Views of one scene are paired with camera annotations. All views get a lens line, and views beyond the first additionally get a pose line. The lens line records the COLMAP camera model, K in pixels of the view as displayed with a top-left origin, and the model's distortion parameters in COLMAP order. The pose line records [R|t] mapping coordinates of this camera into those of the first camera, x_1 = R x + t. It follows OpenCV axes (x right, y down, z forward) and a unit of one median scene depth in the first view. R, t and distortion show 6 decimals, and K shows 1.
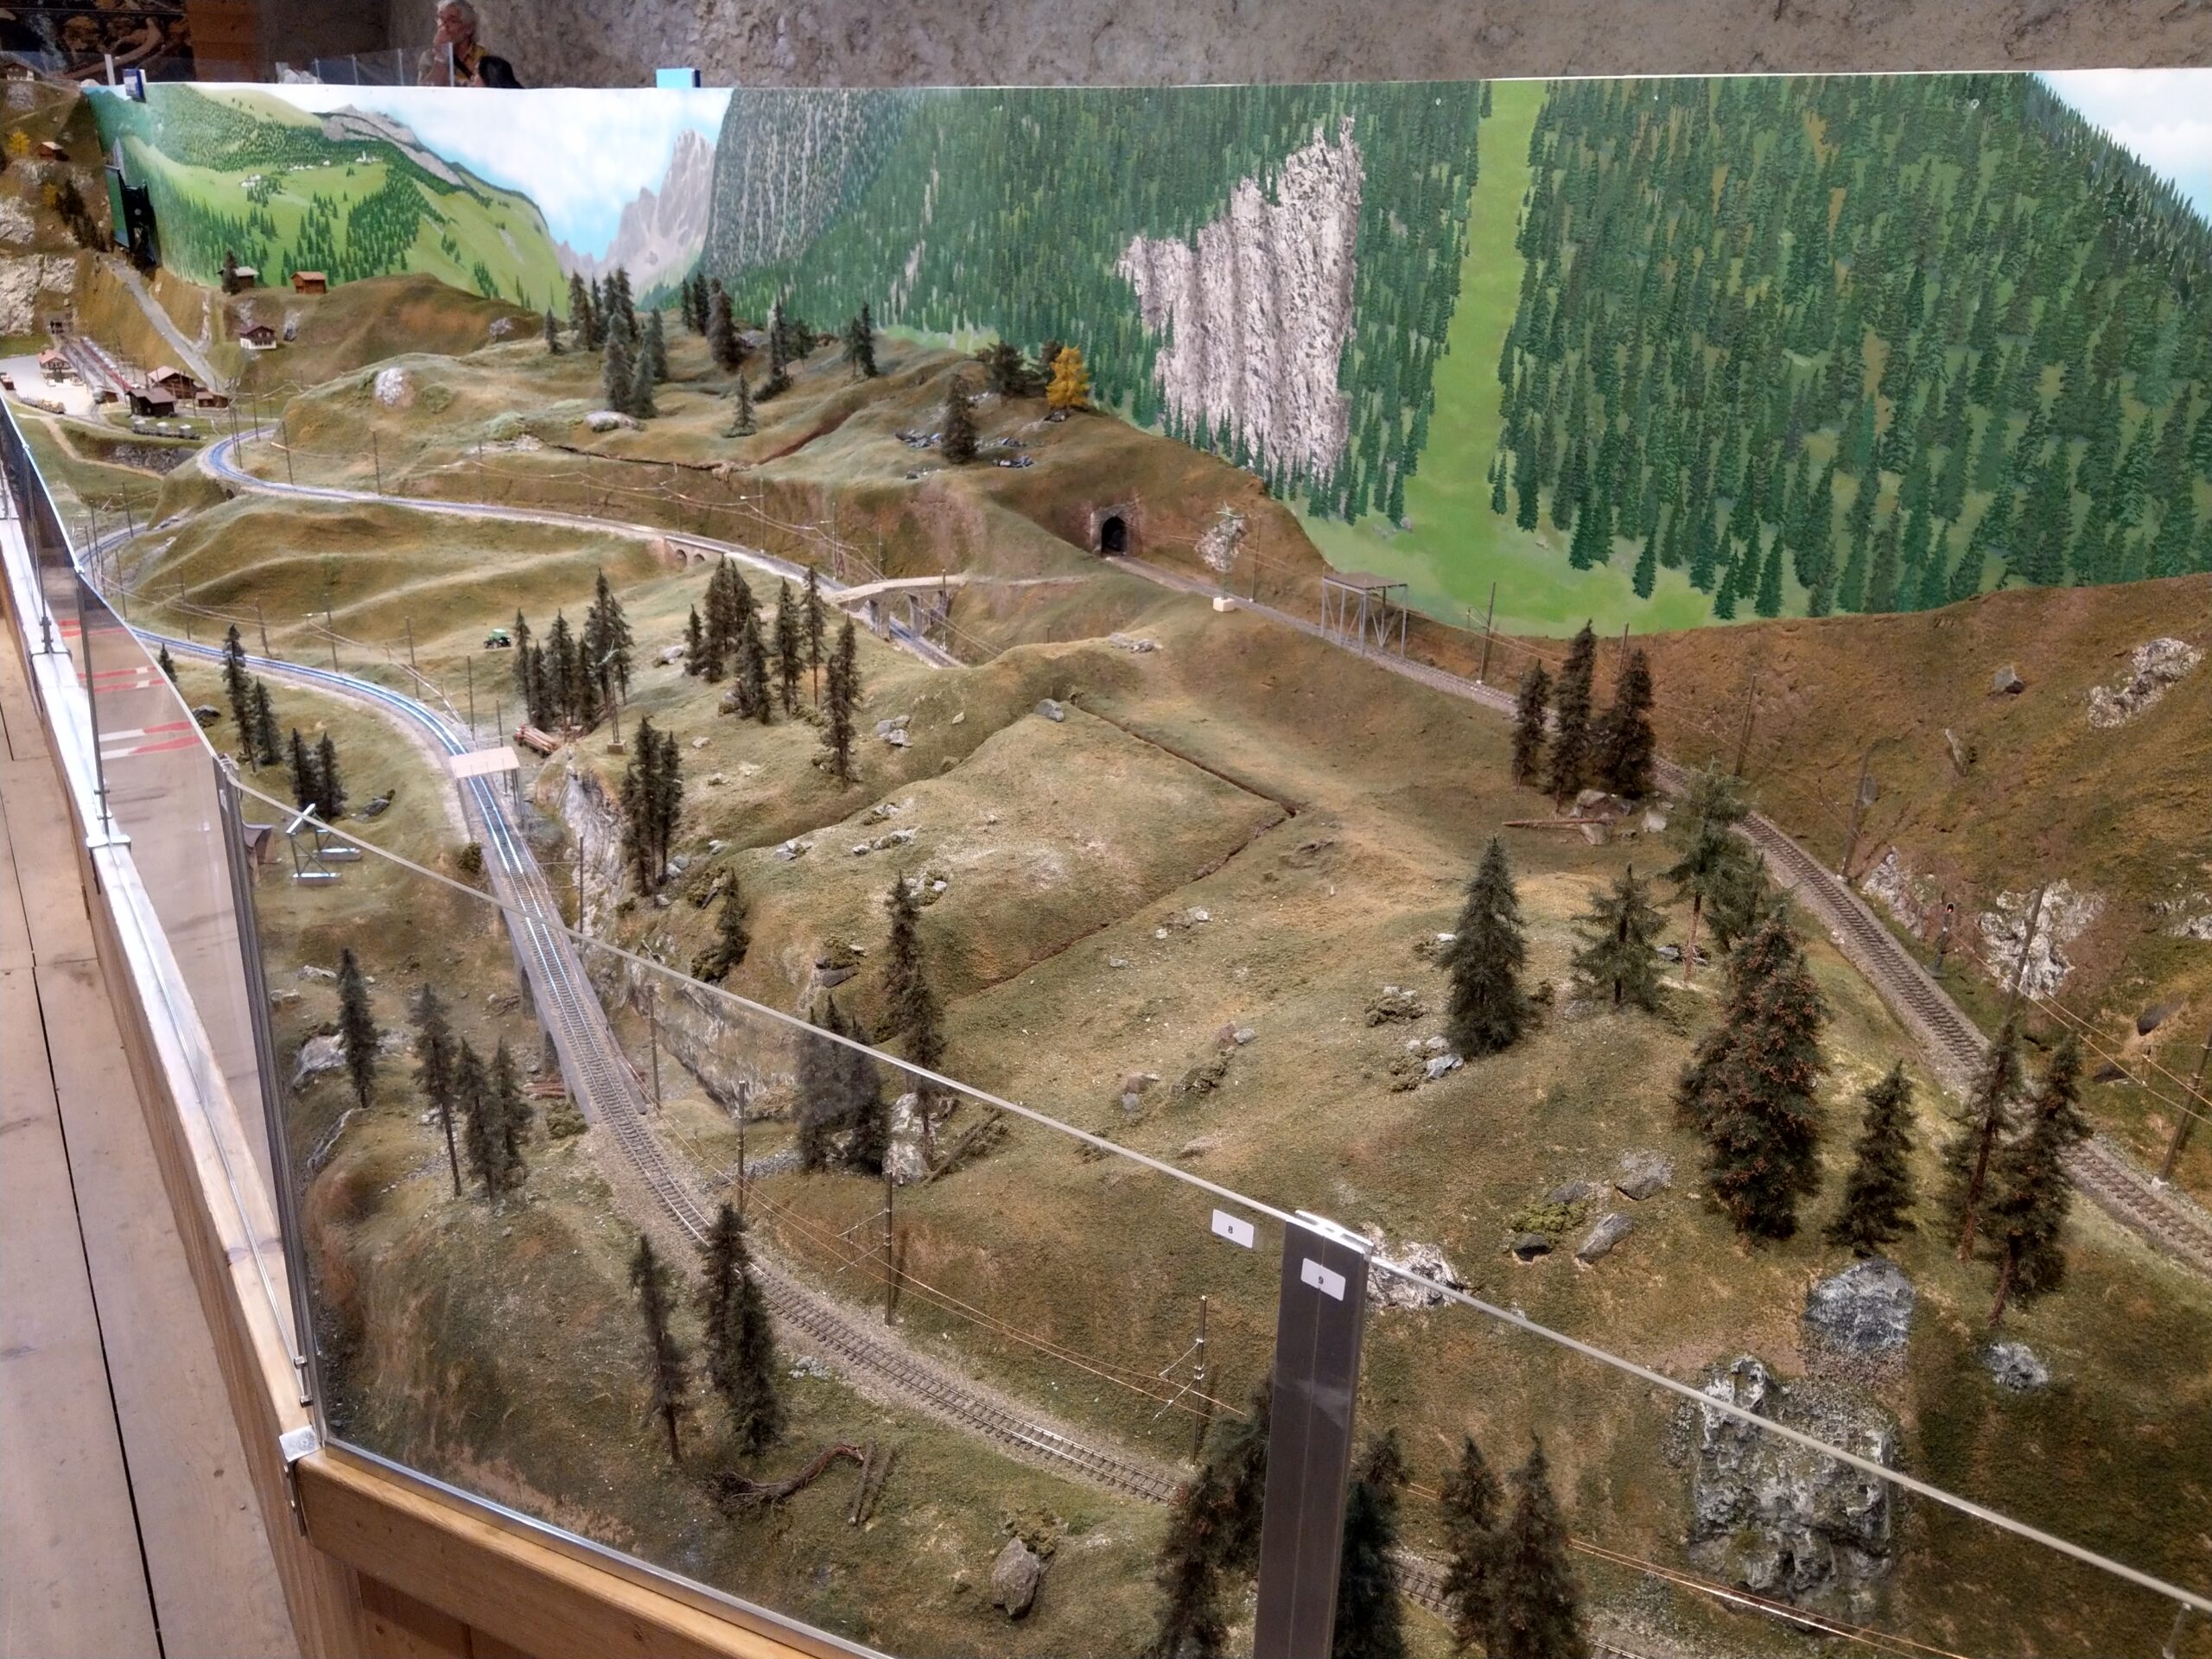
lens RADIAL K [[1747.4, 0, 1106.0], [0, 1747.4, 829.5], [0, 0, 1]] dist [0.002111, 0.001843]
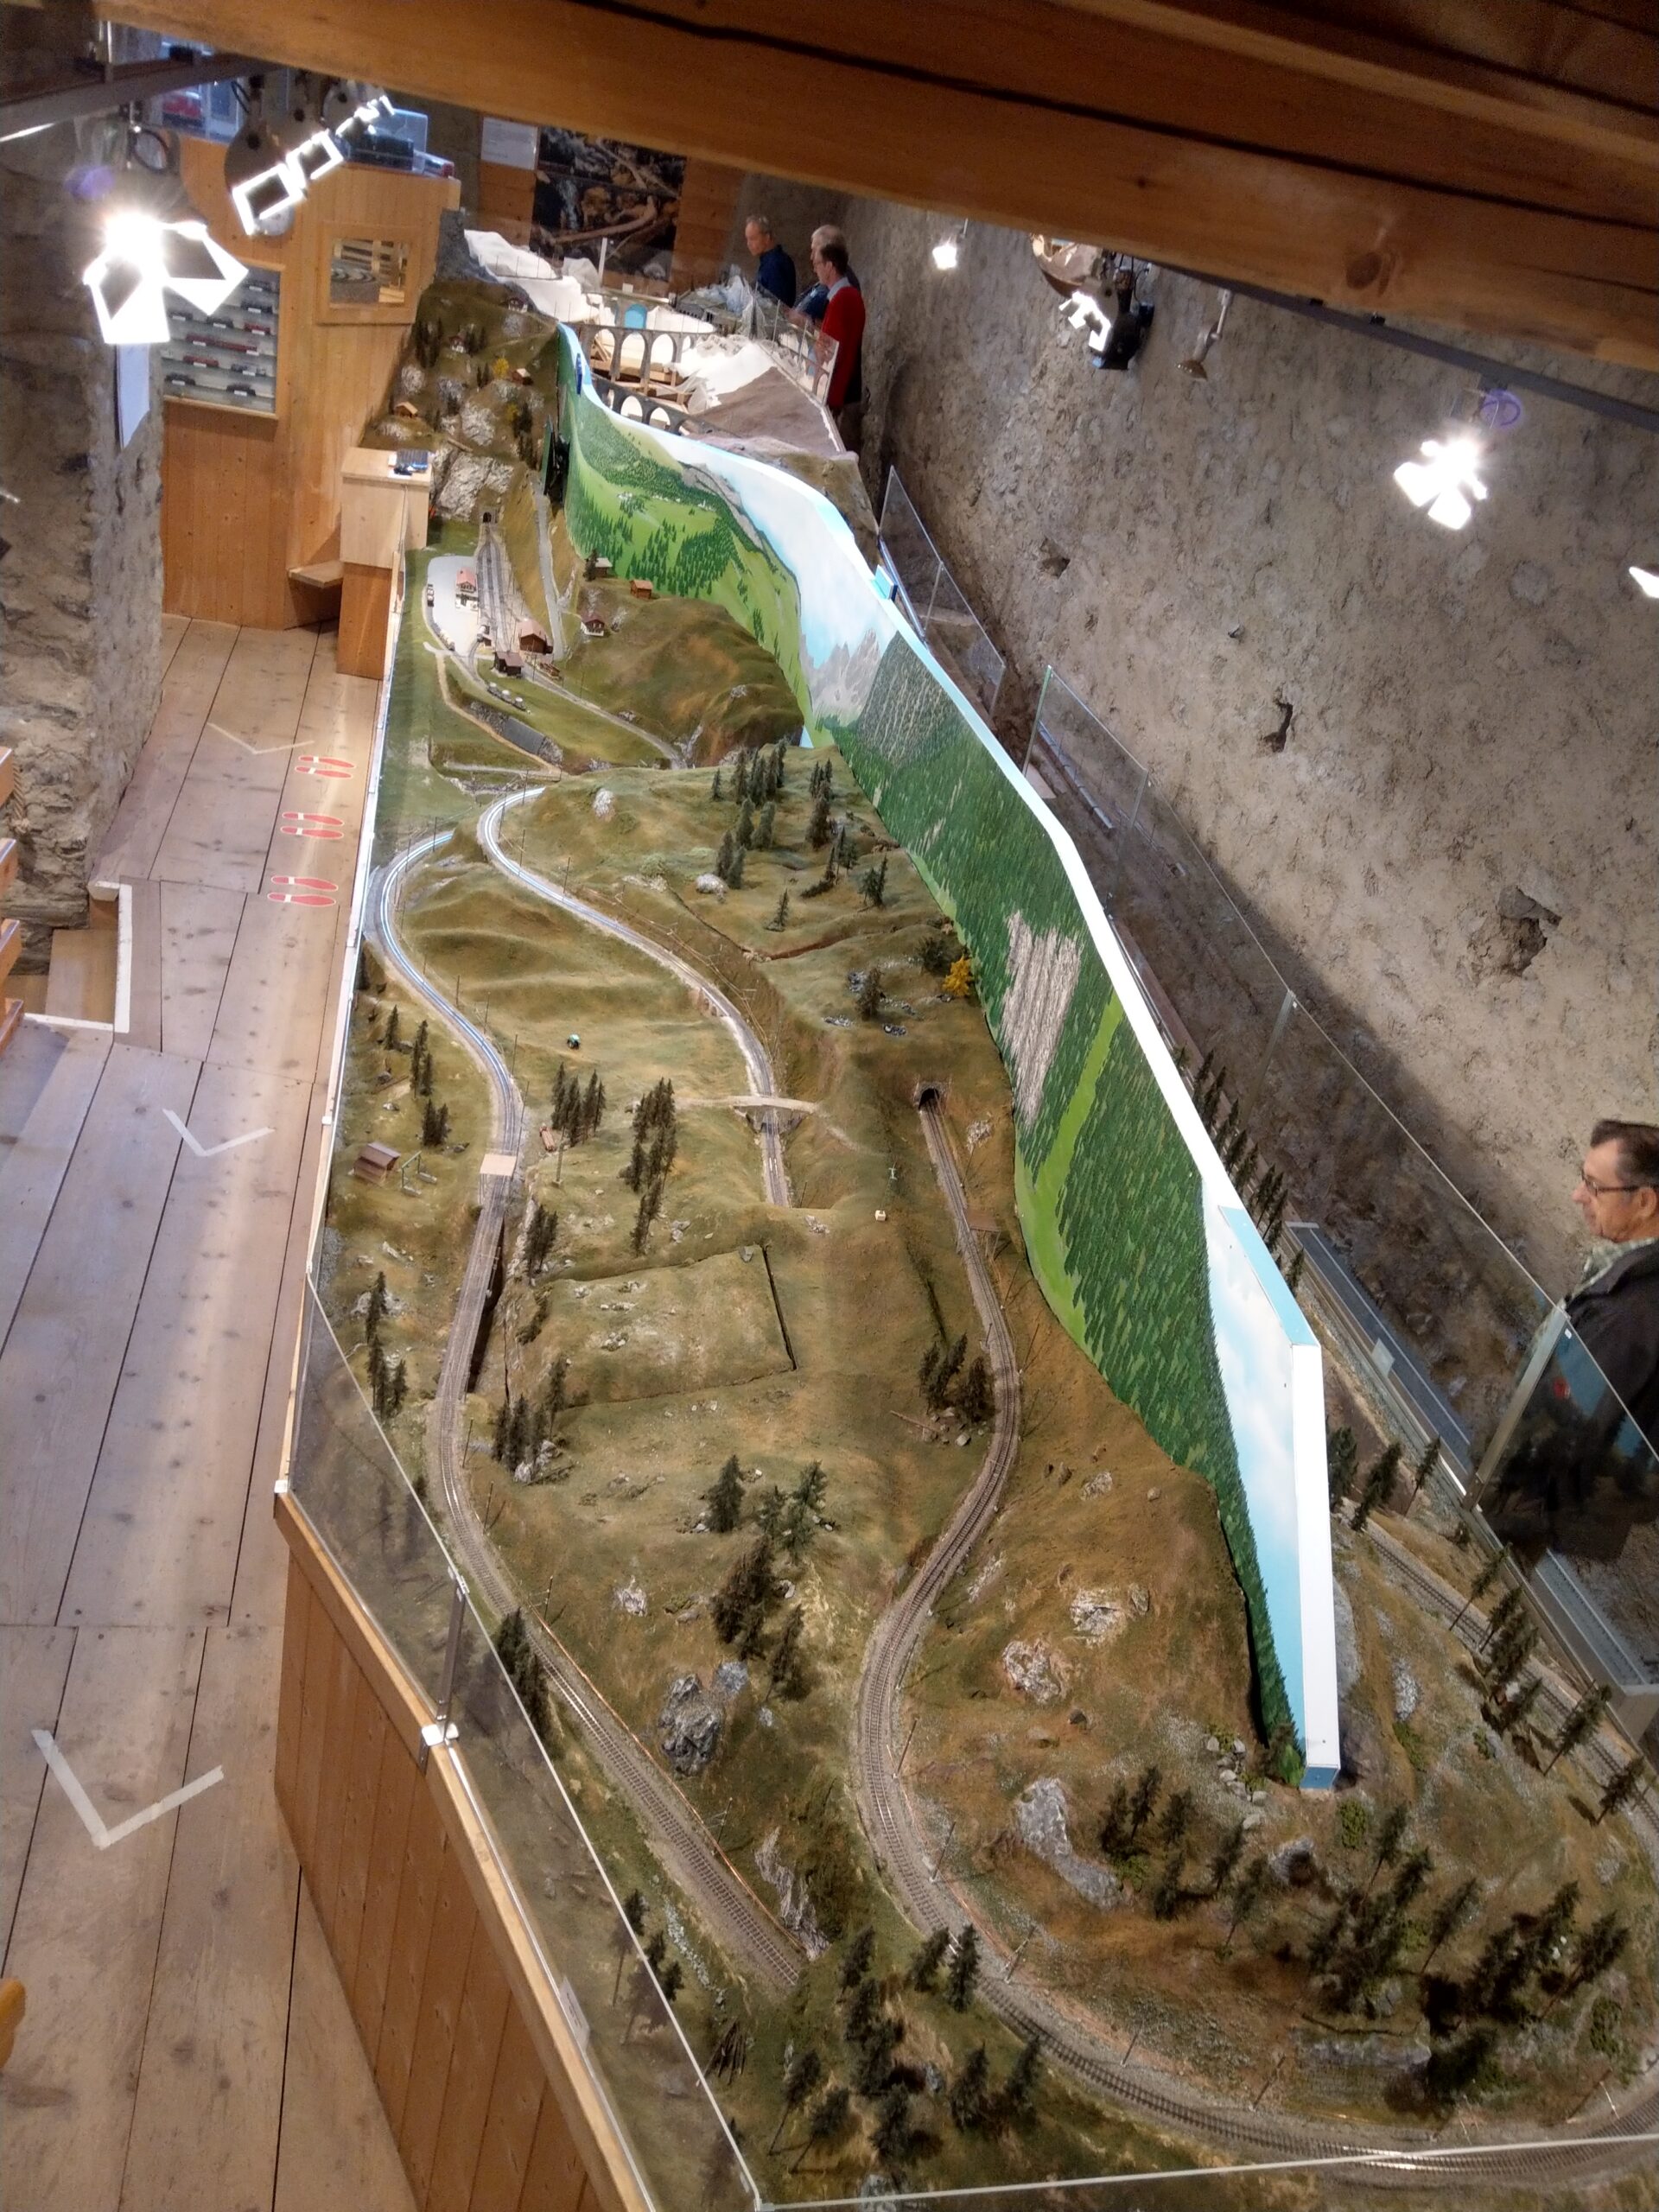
lens RADIAL K [[1839.7, 0, 829.5], [0, 1839.7, 1106.0], [0, 0, 1]] dist [0.167128, -0.387402]
pose [[0.901023, 0.328626, -0.283130, 0.334961], [-0.298075, 0.943270, 0.146263, -0.319686], [0.315134, -0.047392, 0.947863, -0.515801]]
